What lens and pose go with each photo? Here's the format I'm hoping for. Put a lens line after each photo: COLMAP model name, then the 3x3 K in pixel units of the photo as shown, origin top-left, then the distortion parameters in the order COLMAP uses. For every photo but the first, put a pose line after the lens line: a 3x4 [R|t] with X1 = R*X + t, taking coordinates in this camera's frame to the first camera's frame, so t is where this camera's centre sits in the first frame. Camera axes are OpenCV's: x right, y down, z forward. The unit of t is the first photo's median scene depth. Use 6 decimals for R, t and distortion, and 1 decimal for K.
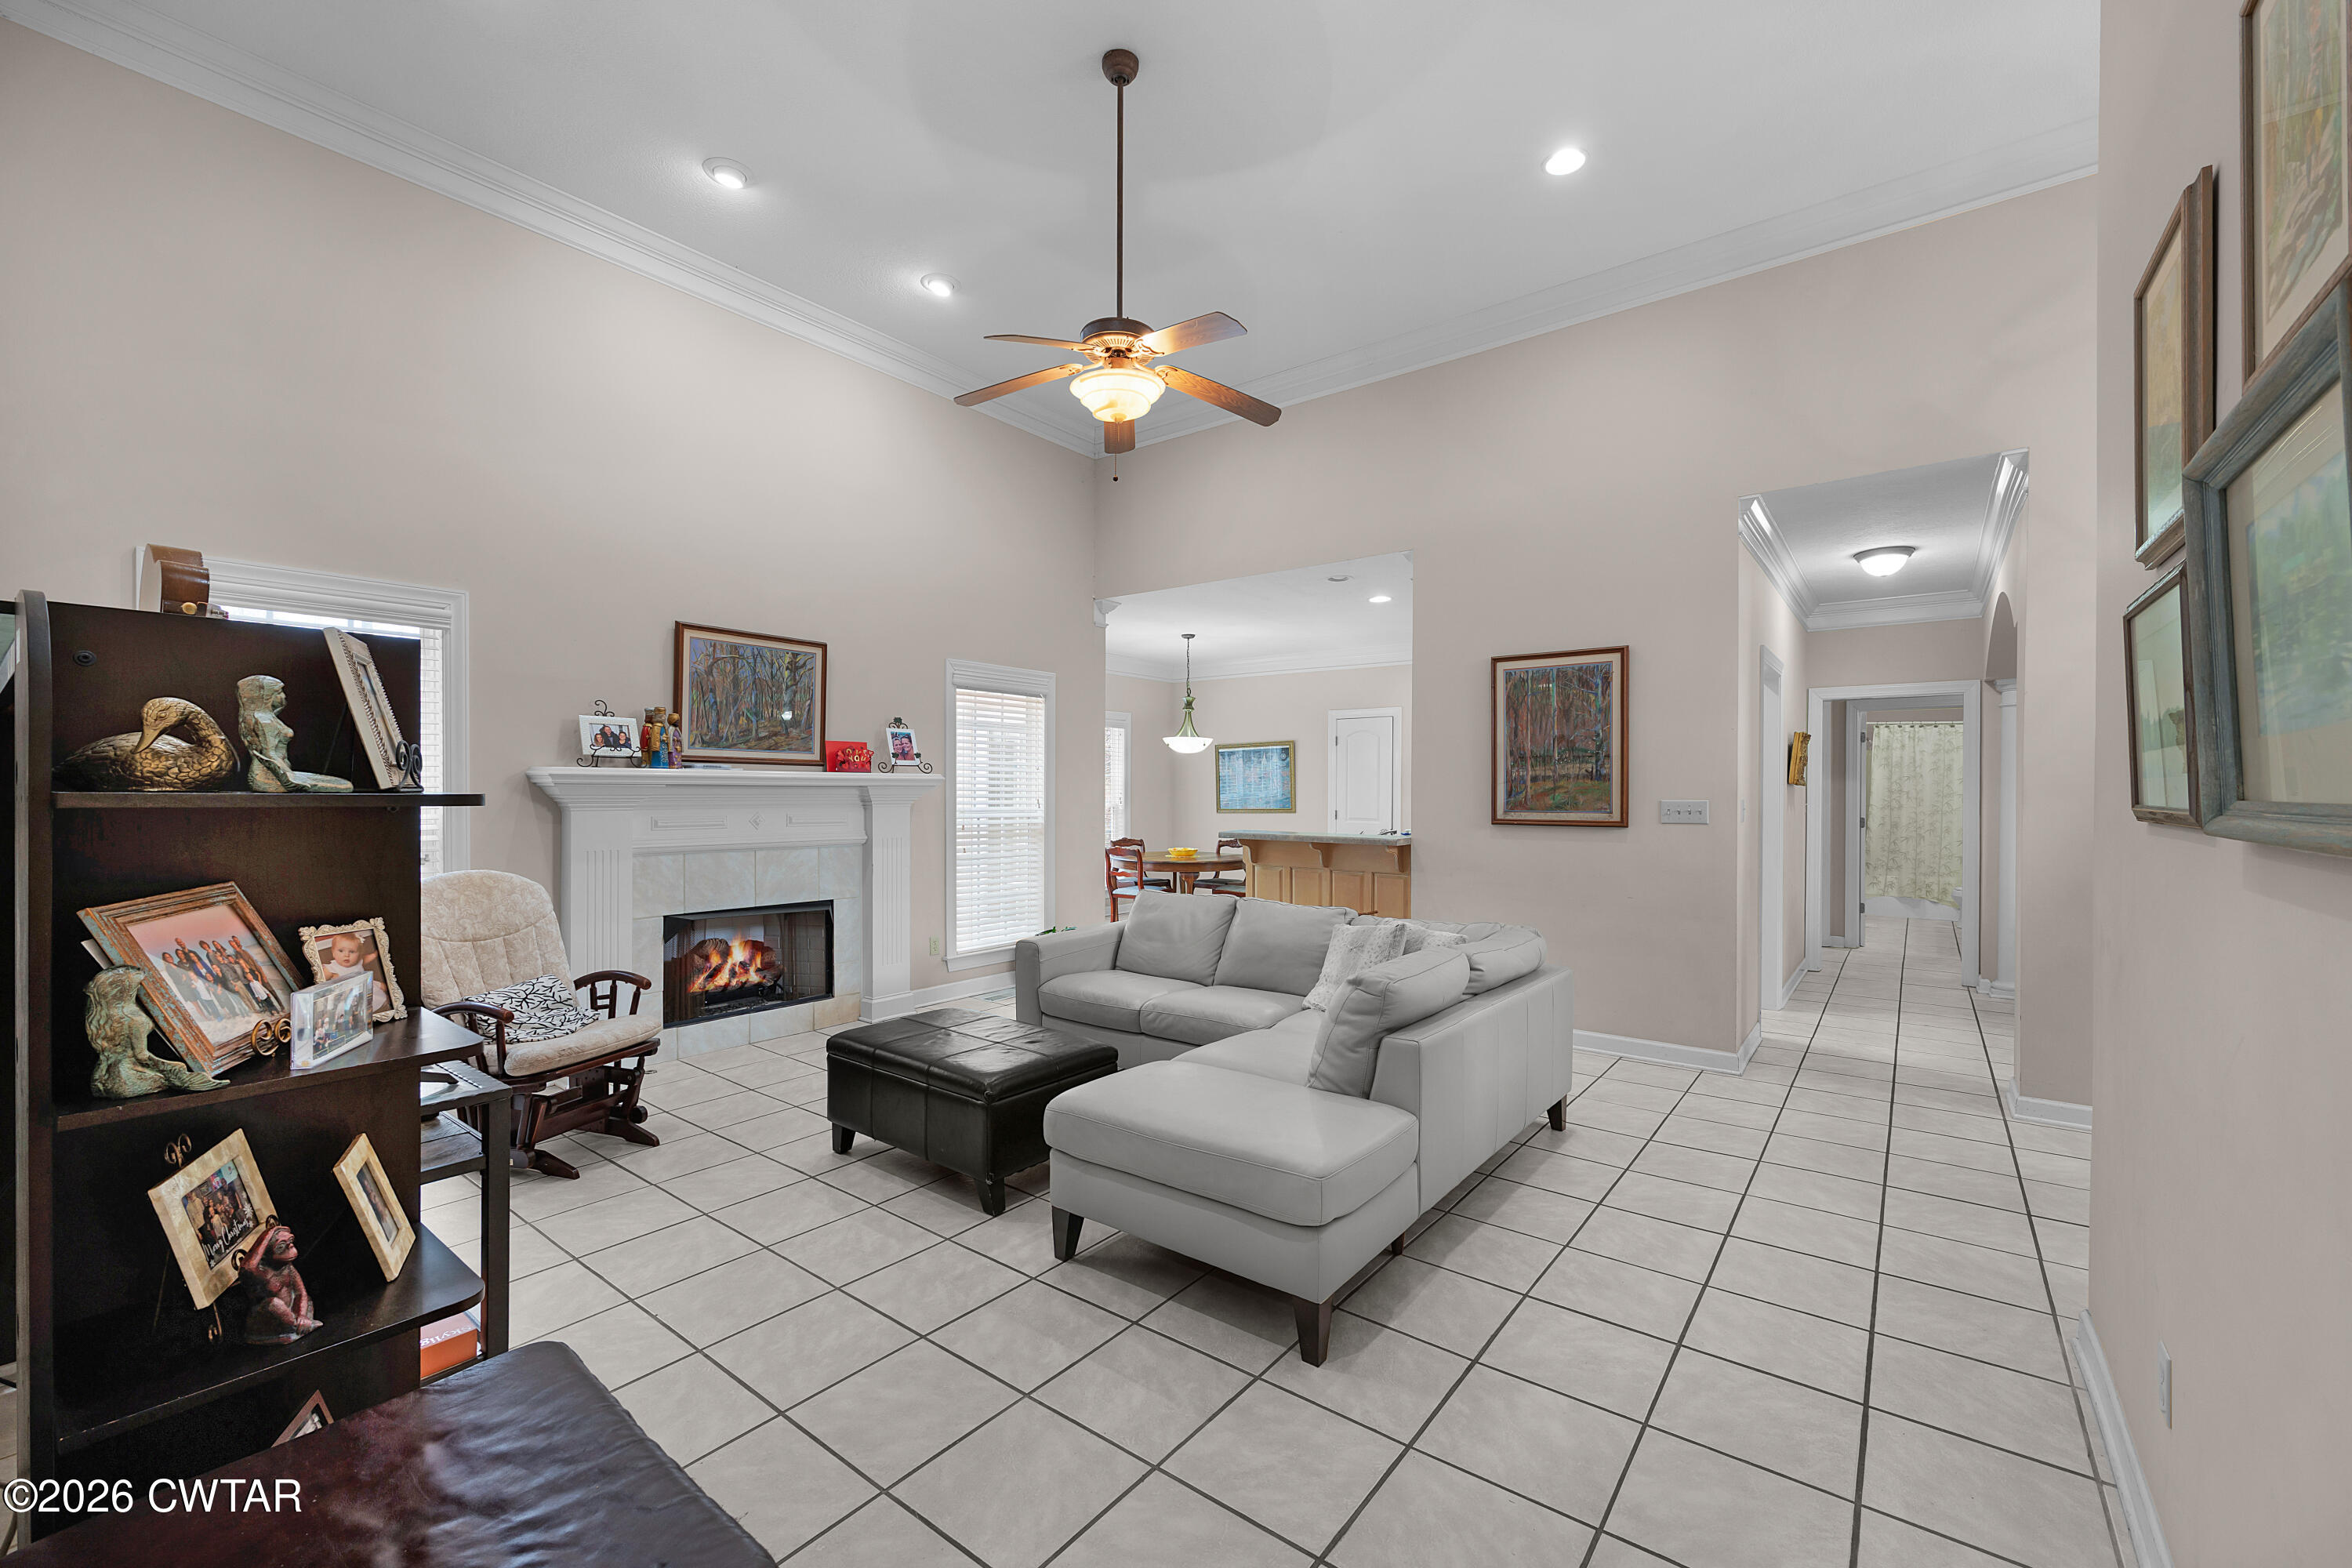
lens RADIAL K [[949.2, 0, 1182.0], [0, 949.2, 791.1], [0, 0, 1]] dist [0.000432, 0.000254]
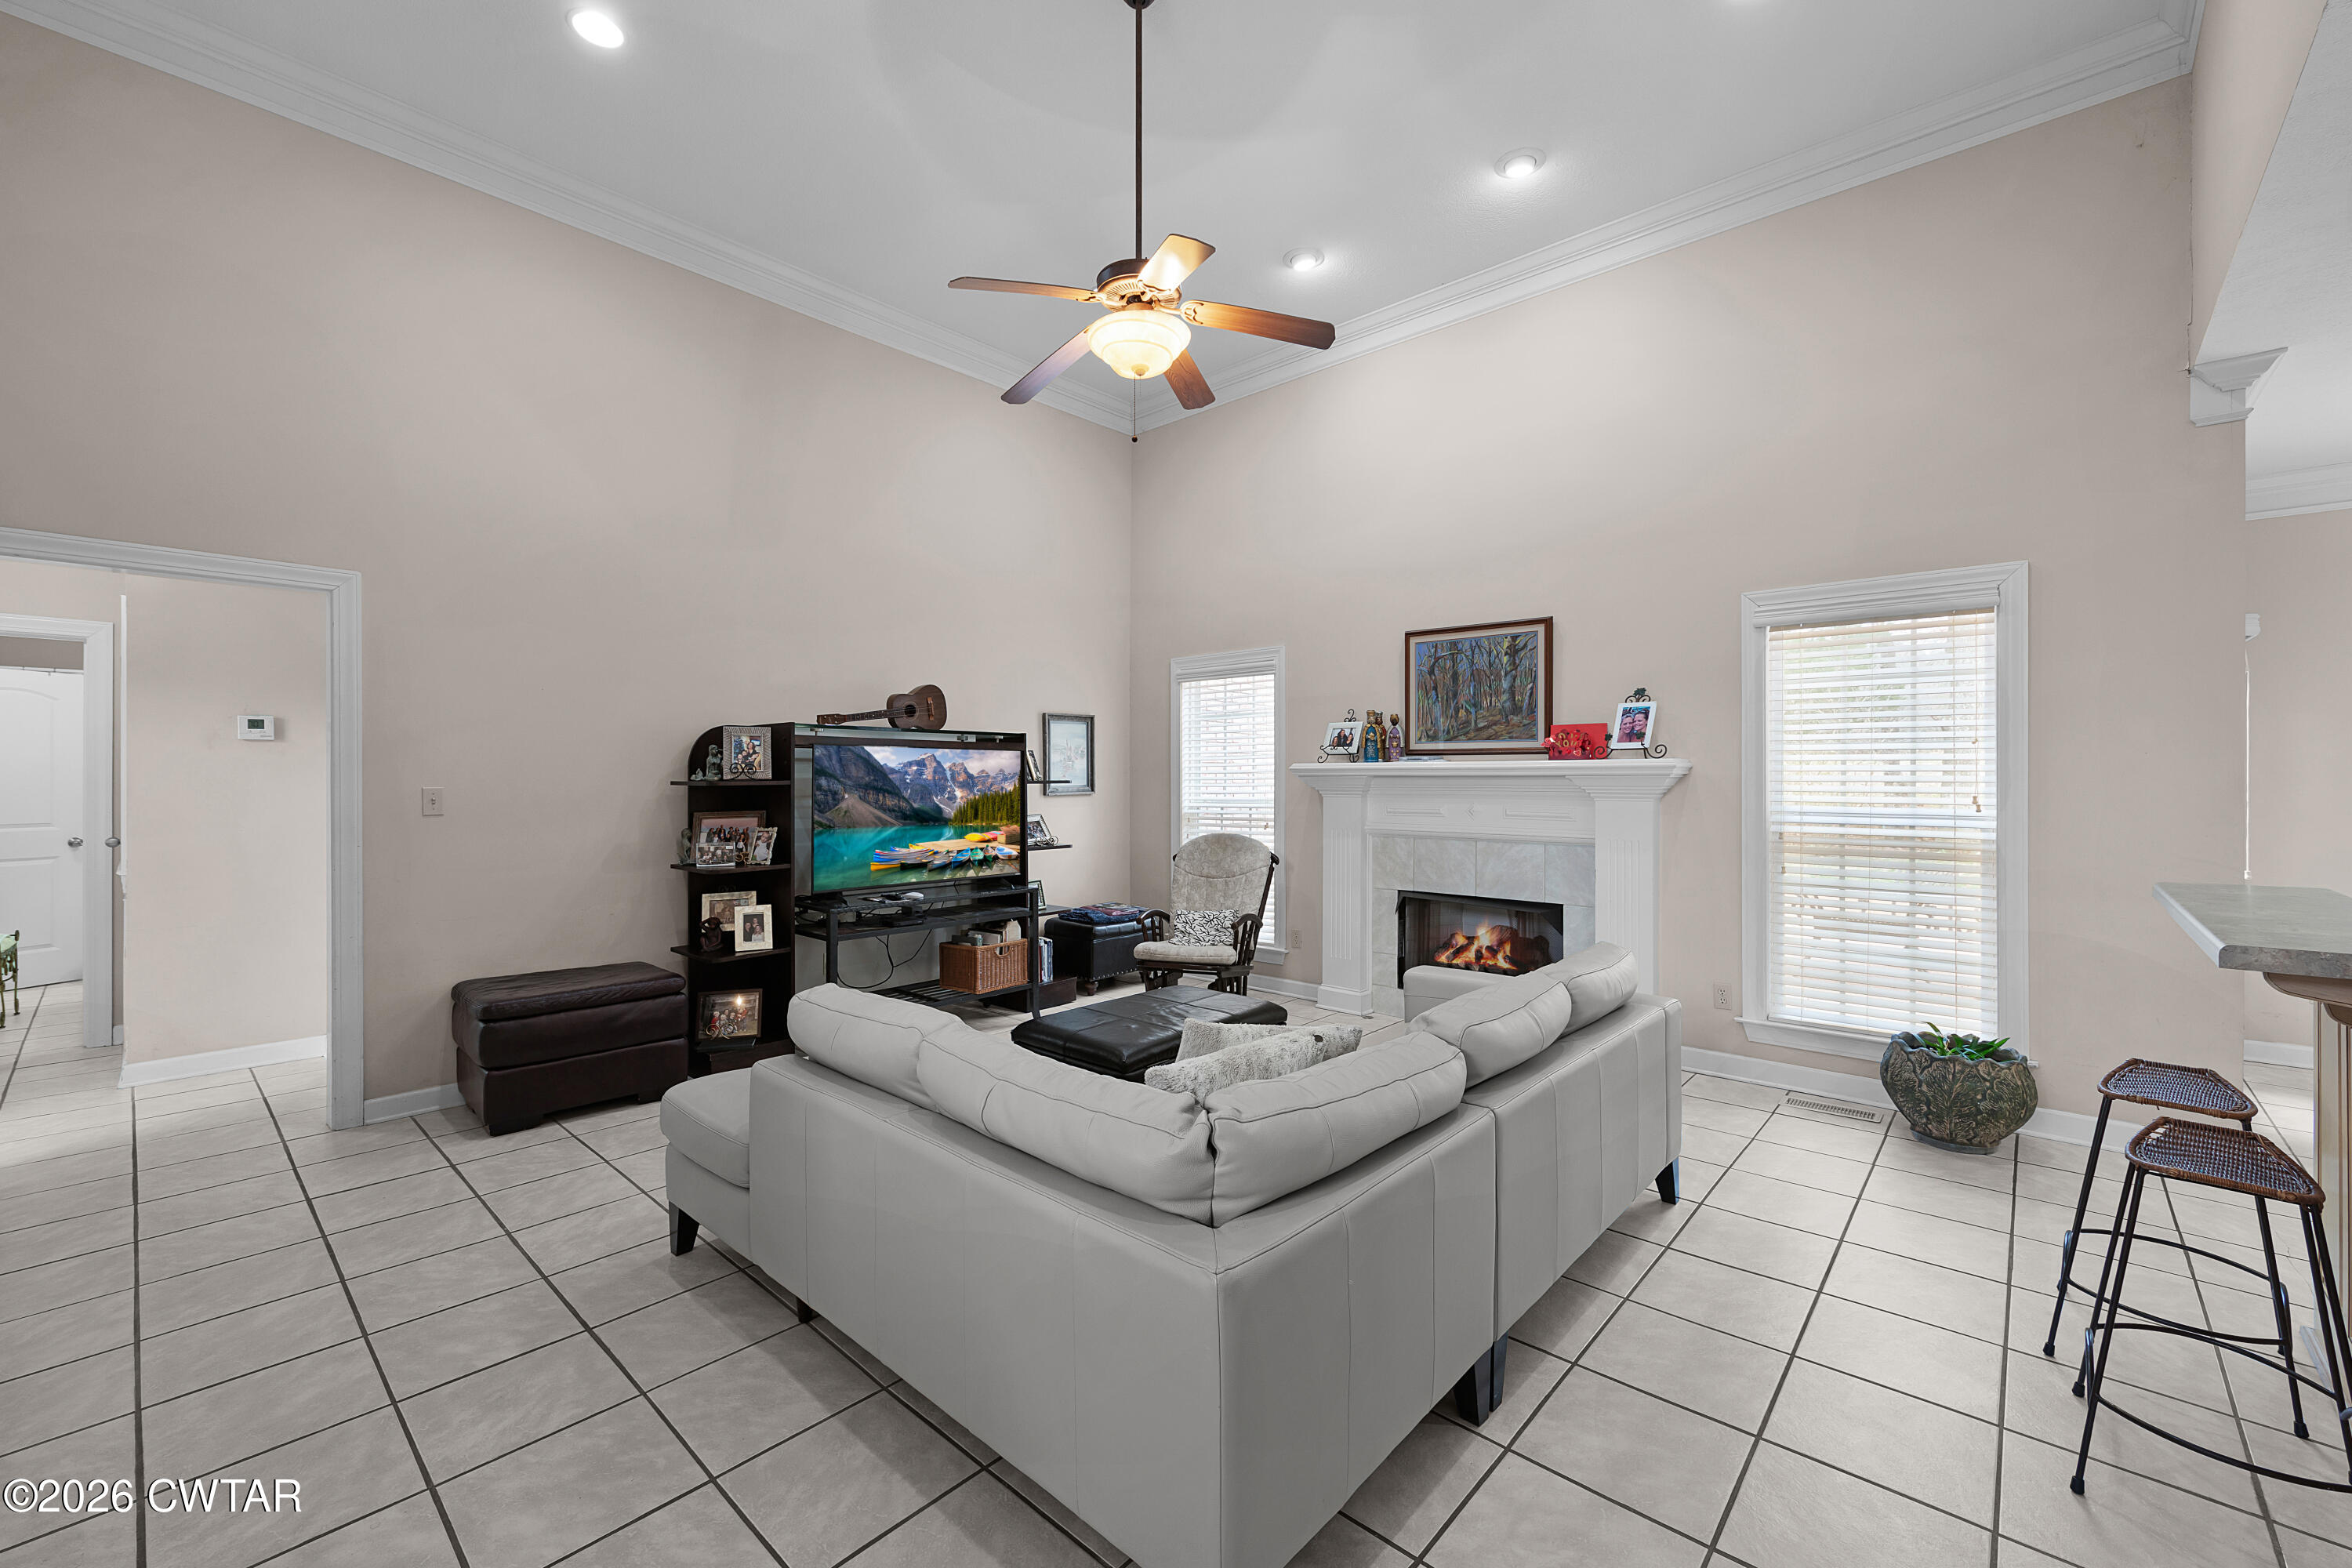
lens RADIAL K [[952.4, 0, 1190.0], [0, 952.4, 777.7], [0, 0, 1]] dist [0.000437, 0.000250]
pose [[-0.071561, -0.004426, -0.997426, 0.581861], [-0.001236, 0.999990, -0.004349, 0.000678], [0.997435, 0.000921, -0.071565, 0.771988]]
